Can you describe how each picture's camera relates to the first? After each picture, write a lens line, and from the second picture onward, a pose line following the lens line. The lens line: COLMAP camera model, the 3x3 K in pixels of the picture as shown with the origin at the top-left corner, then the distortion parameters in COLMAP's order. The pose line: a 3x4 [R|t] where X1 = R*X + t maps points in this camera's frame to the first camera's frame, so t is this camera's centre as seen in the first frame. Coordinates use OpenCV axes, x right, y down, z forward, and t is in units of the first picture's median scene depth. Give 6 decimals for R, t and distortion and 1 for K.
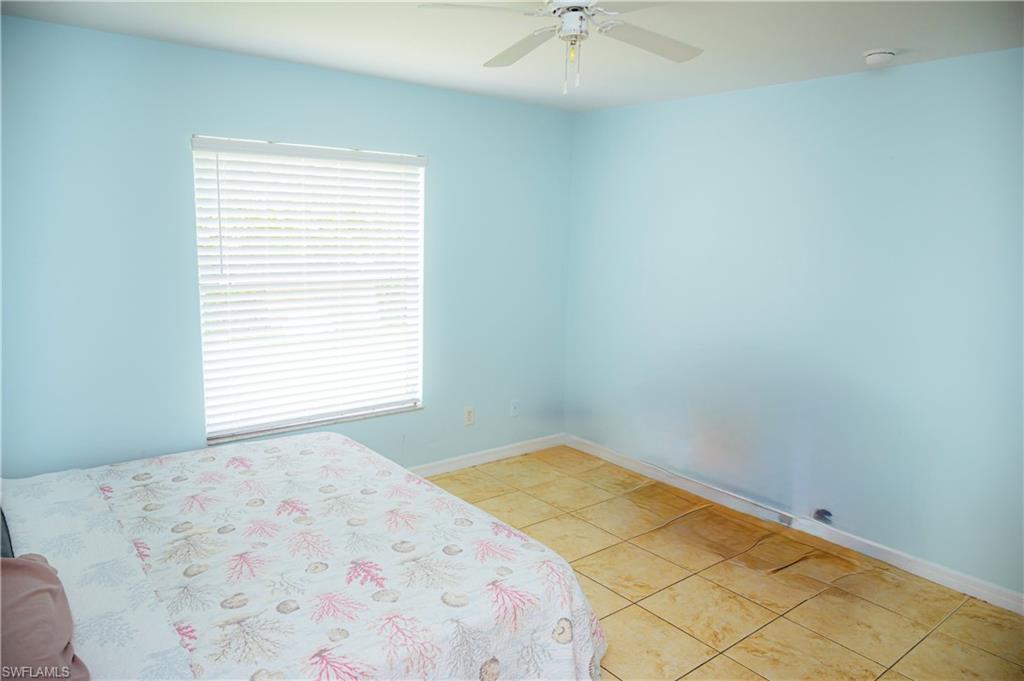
lens RADIAL K [[690.8, 0, 486.2], [0, 690.8, 336.8], [0, 0, 1]] dist [-0.000114, -0.000070]
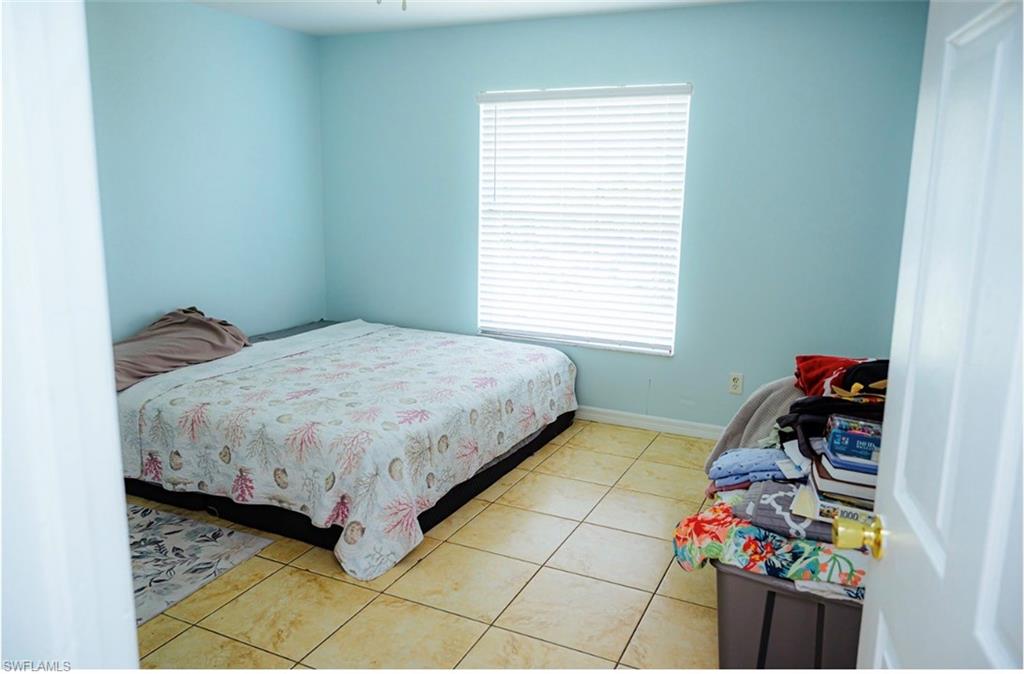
lens RADIAL K [[710.6, 0, 512.0], [0, 710.6, 337.0], [0, 0, 1]] dist [-0.000486, 0.000156]
pose [[0.455391, 0.171028, -0.873709, 0.832671], [-0.152510, 0.981854, 0.112707, 0.001040], [0.877131, 0.081924, 0.473211, 0.448640]]
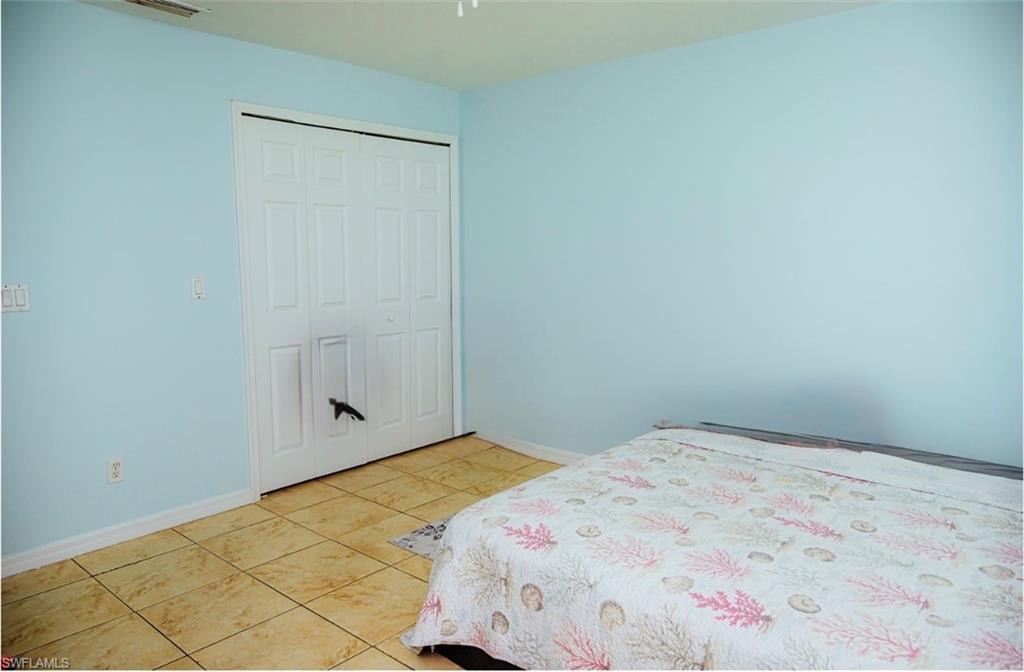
lens RADIAL K [[710.6, 0, 512.0], [0, 710.6, 336.0], [0, 0, 1]] dist [-0.000486, 0.000156]
pose [[-0.978160, 0.009908, -0.207619, 0.171885], [-0.049321, 0.959272, 0.278143, -0.134200], [0.201919, 0.282309, -0.937833, 1.312639]]
